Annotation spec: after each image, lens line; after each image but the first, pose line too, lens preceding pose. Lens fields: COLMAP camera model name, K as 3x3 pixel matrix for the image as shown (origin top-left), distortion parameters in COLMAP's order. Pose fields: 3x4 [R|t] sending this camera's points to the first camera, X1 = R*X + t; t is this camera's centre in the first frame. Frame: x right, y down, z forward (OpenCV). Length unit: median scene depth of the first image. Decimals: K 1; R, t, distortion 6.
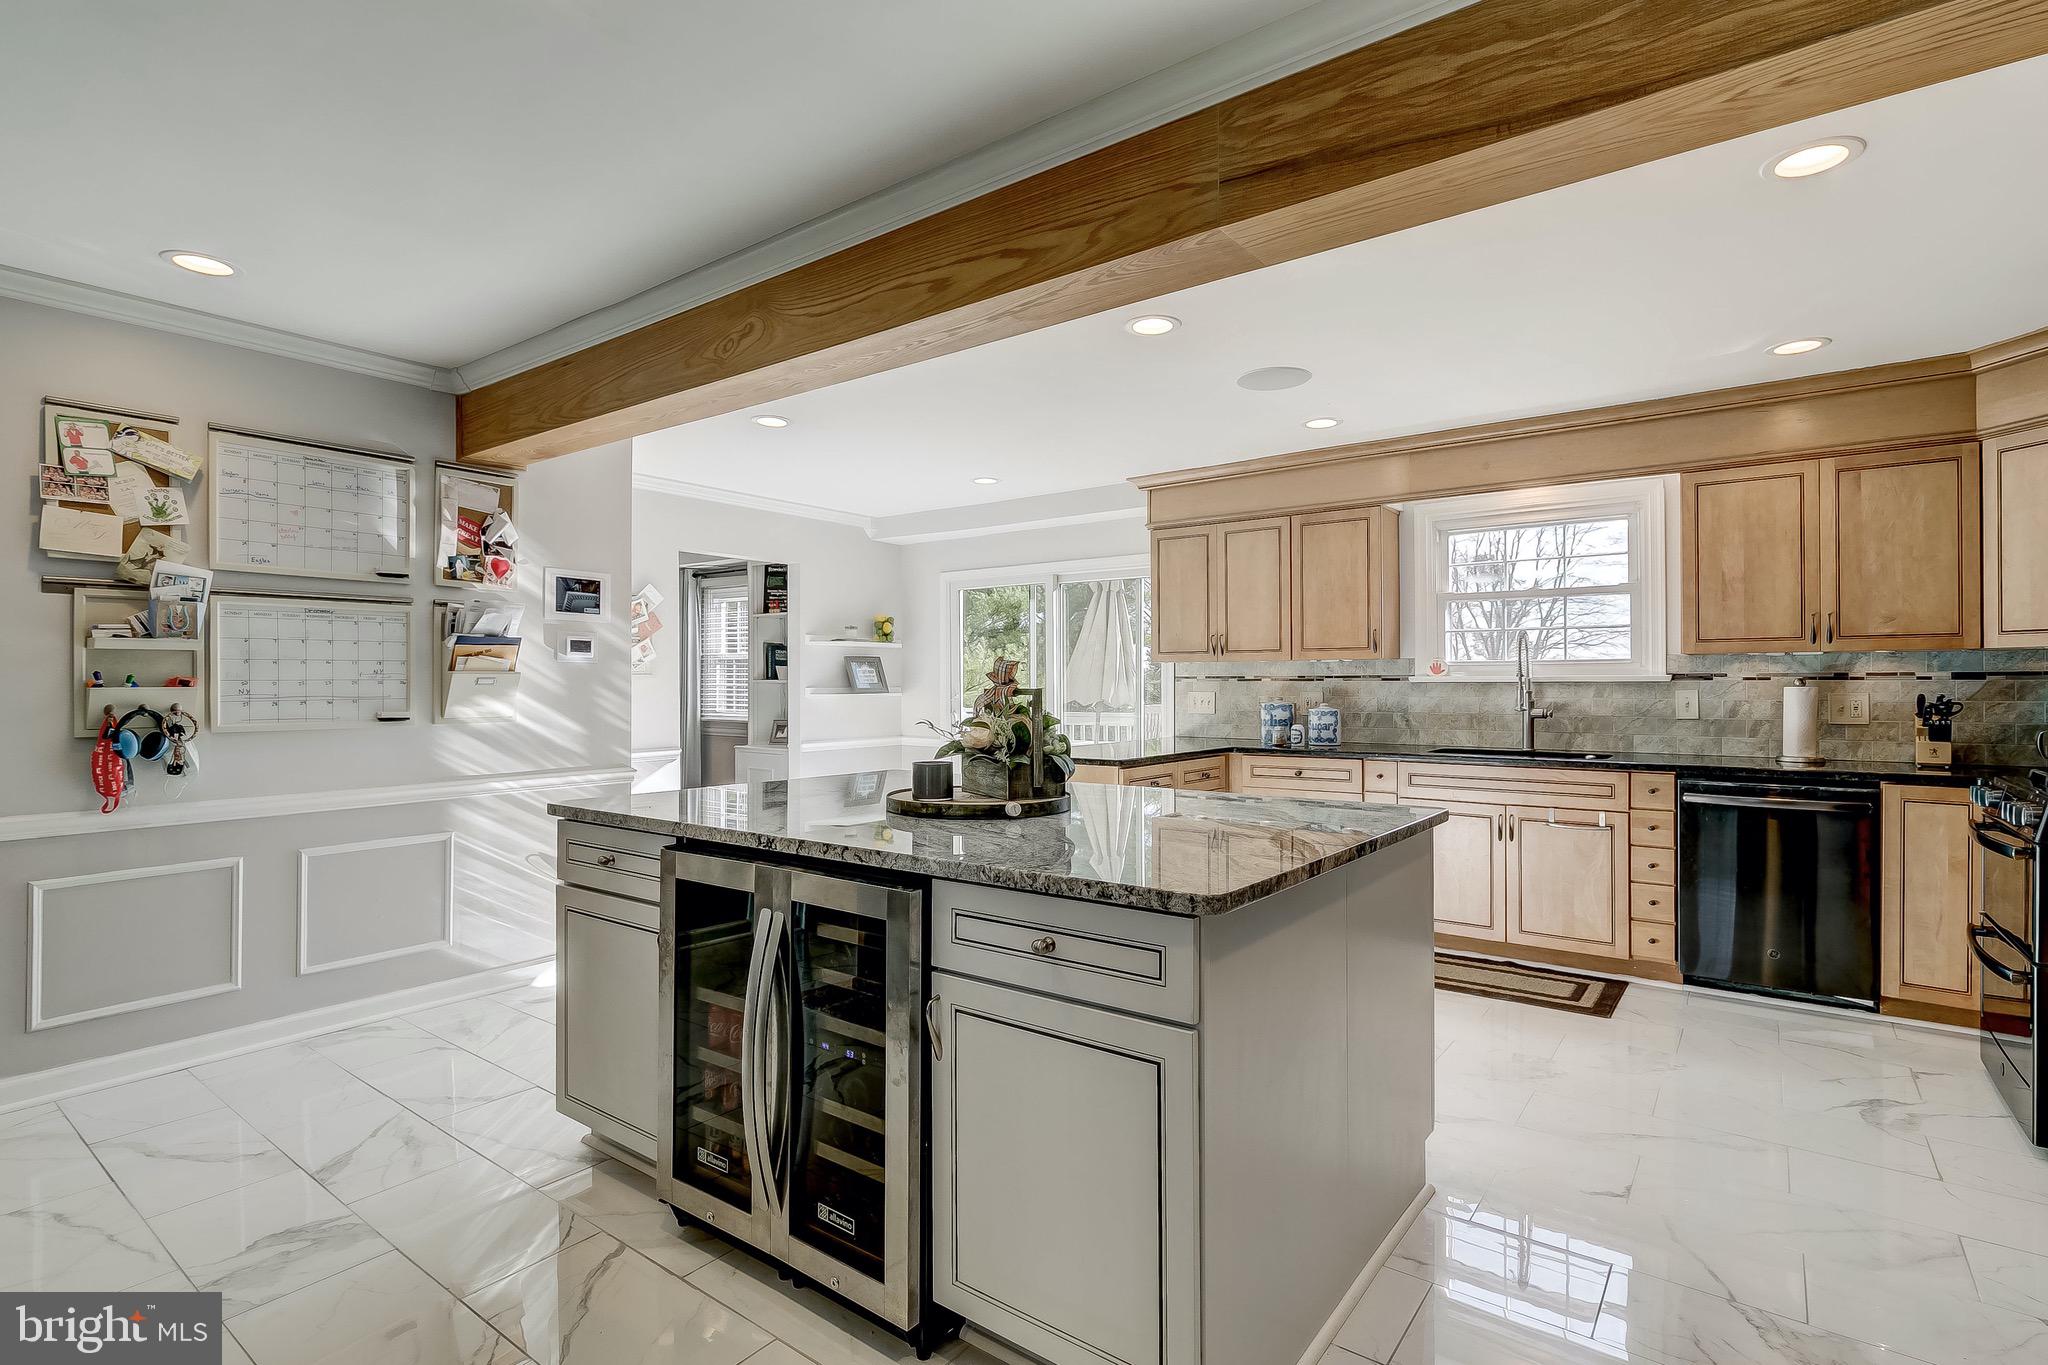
lens RADIAL K [[979.6, 0, 1025.6], [0, 979.6, 676.5], [0, 0, 1]] dist [0.000797, -0.000158]
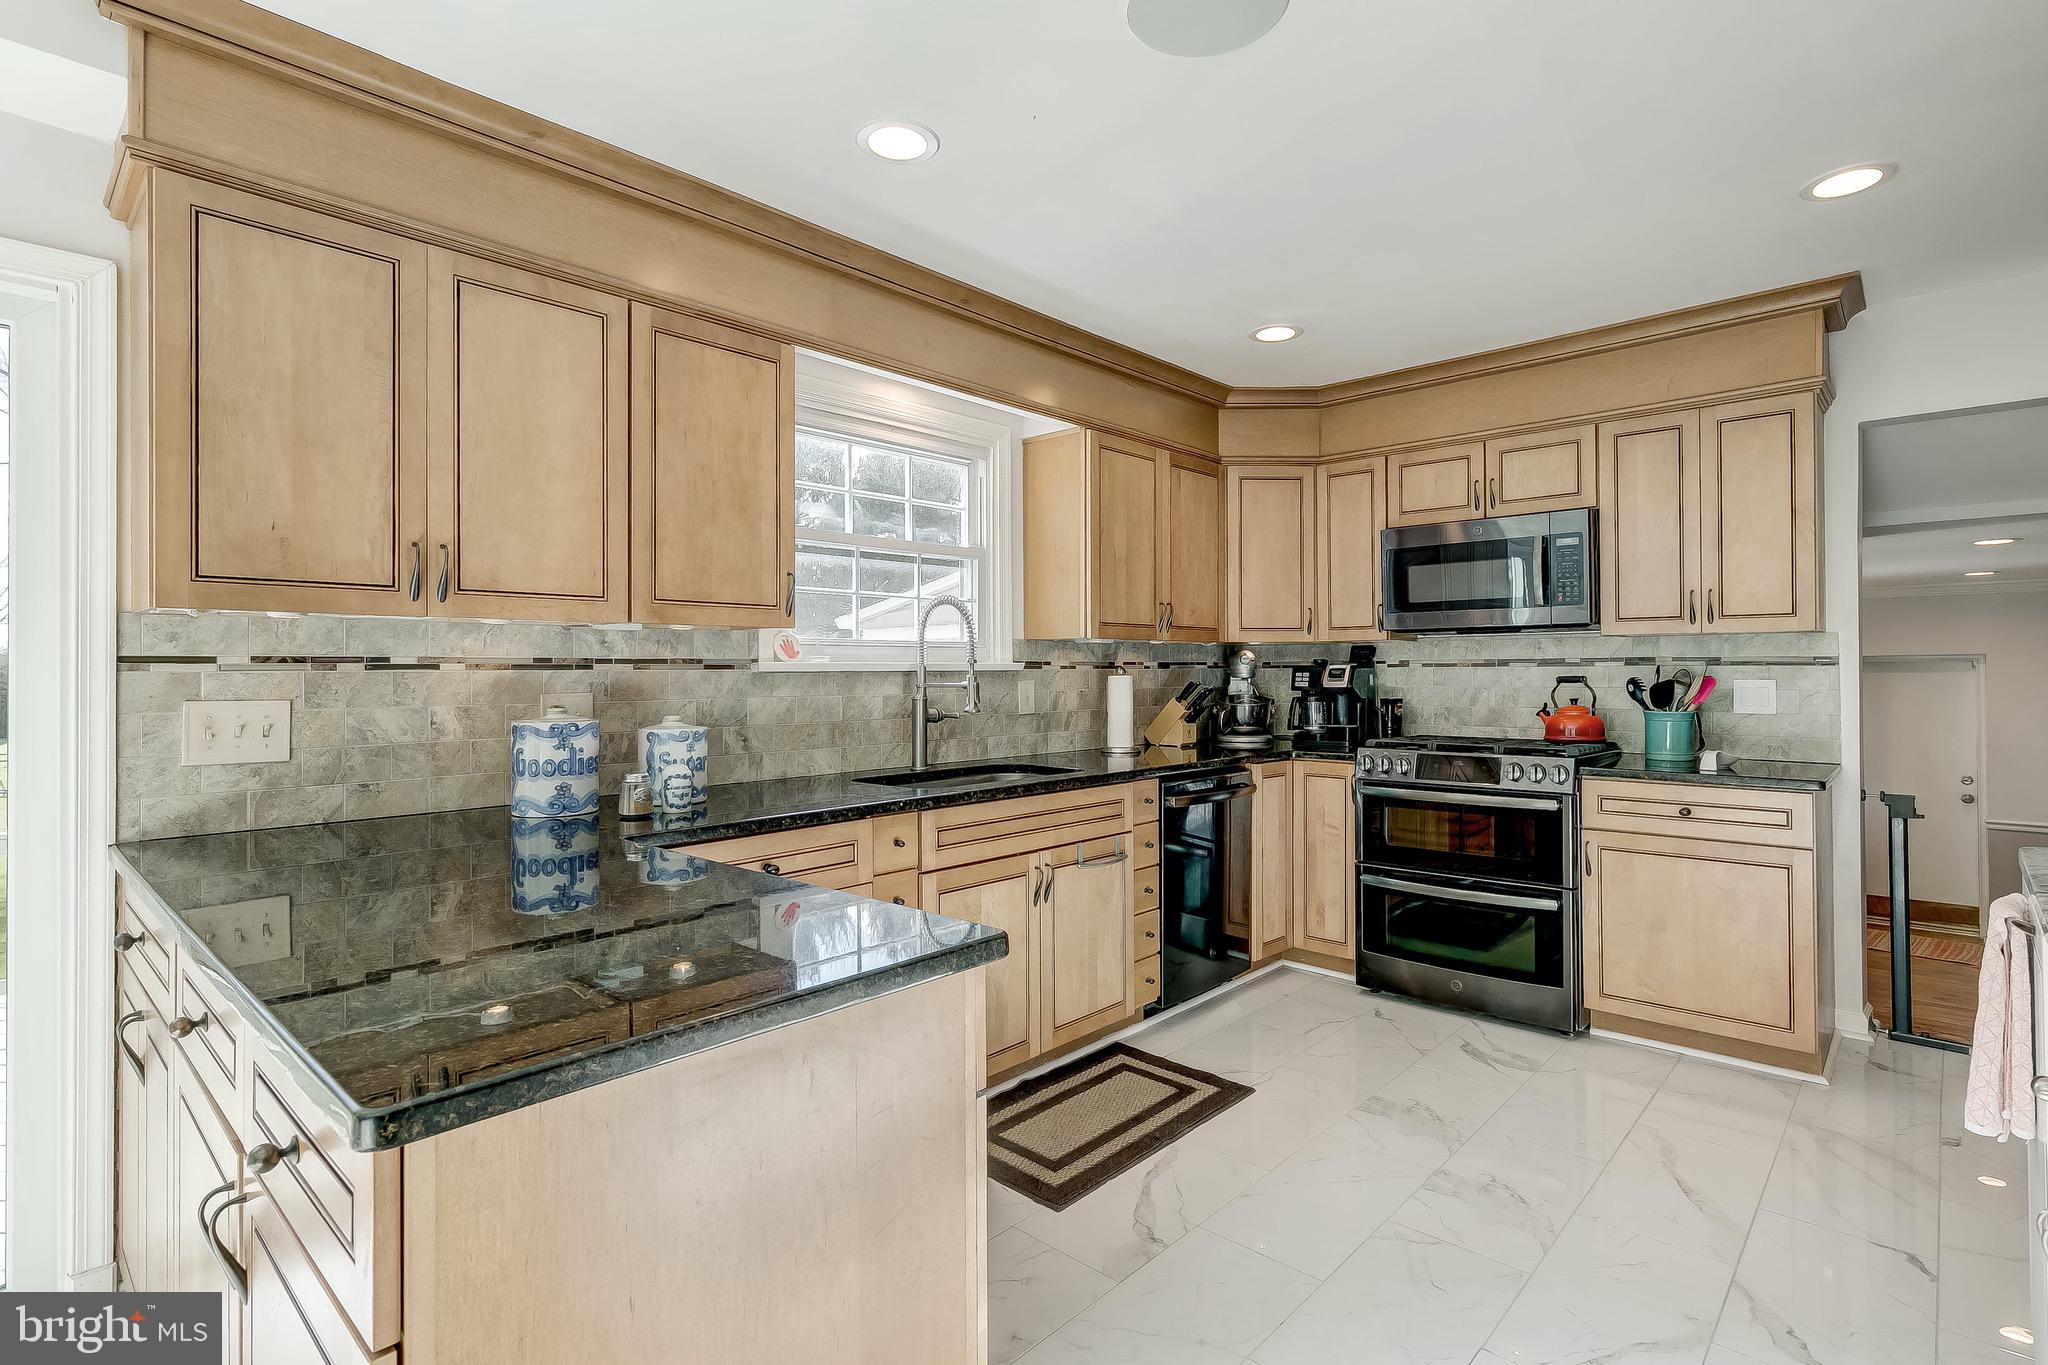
lens RADIAL K [[995.4, 0, 1031.6], [0, 995.4, 665.6], [0, 0, 1]] dist [-0.000162, -0.000227]
pose [[0.095362, 0.006438, 0.995422, -0.194739], [-0.002241, 0.999978, -0.006253, 0.006482], [-0.995440, -0.001635, 0.095374, 0.922829]]
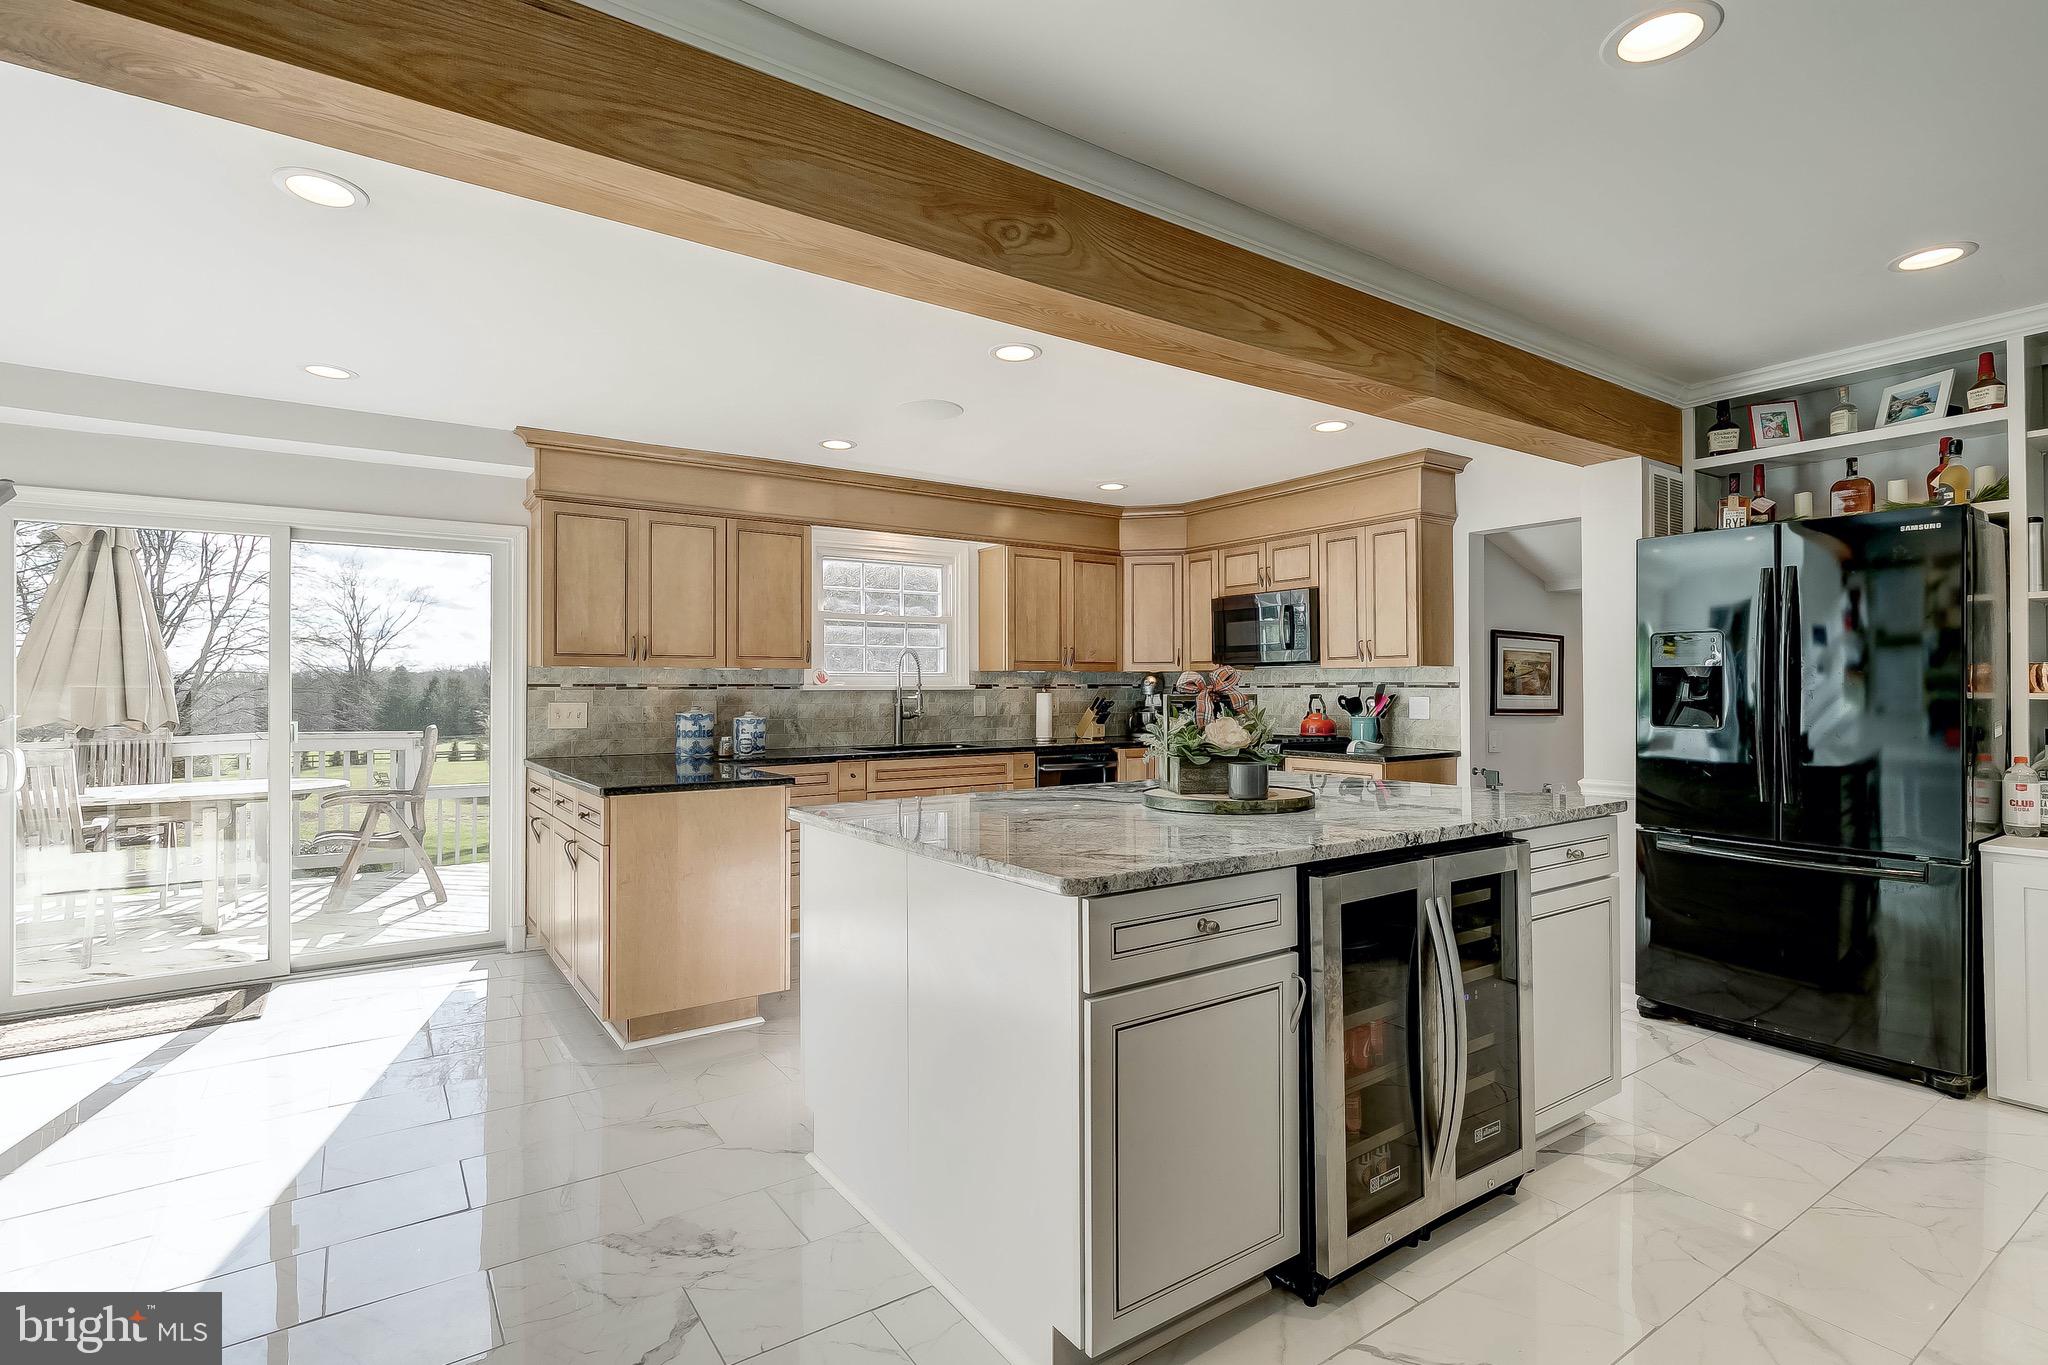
lens RADIAL K [[979.6, 0, 1025.6], [0, 979.6, 676.5], [0, 0, 1]] dist [0.000797, -0.000158]
pose [[0.312425, 0.013793, 0.949842, -0.657007], [-0.003727, 0.999905, -0.013294, 0.004457], [-0.949935, 0.000613, 0.312446, 0.500186]]
